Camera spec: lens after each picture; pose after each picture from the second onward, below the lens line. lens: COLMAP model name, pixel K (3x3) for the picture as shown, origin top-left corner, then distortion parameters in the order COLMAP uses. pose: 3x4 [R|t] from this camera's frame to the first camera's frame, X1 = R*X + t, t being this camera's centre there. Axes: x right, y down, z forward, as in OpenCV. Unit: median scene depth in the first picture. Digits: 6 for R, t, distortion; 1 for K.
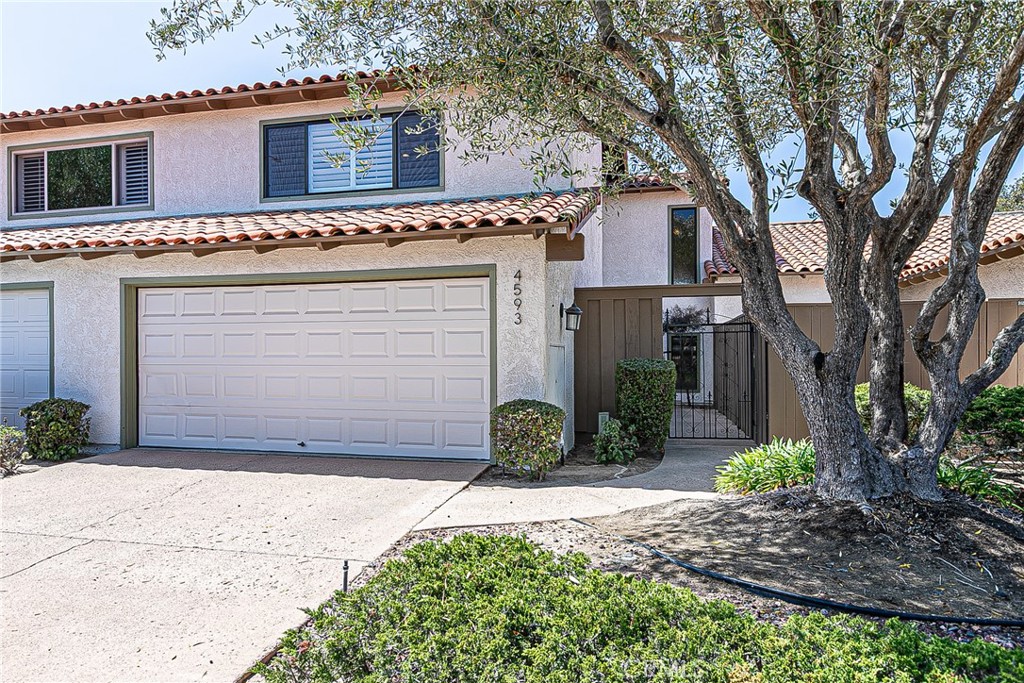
lens RADIAL K [[686.6, 0, 512.0], [0, 686.6, 341.5], [0, 0, 1]] dist [-0.001231, -0.000186]
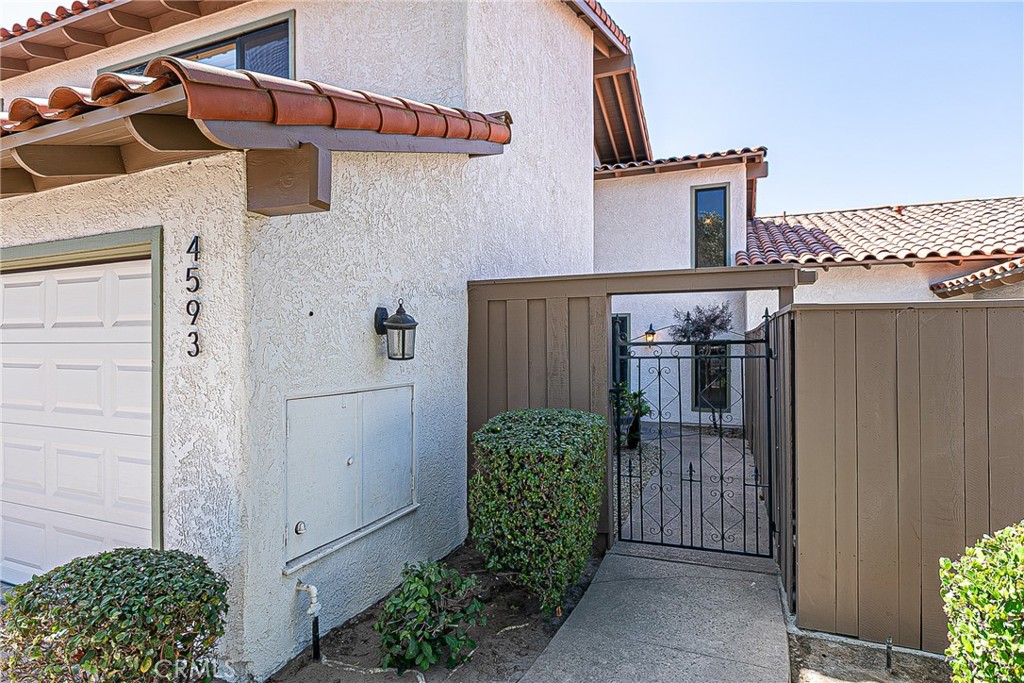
lens RADIAL K [[572.8, 0, 512.0], [0, 572.8, 341.5], [0, 0, 1]] dist [-0.000729, -0.000063]
pose [[0.989046, -0.000900, -0.147606, 0.139510], [0.002068, 0.999968, 0.007758, -0.019390], [0.147594, -0.007978, 0.989016, 0.340576]]
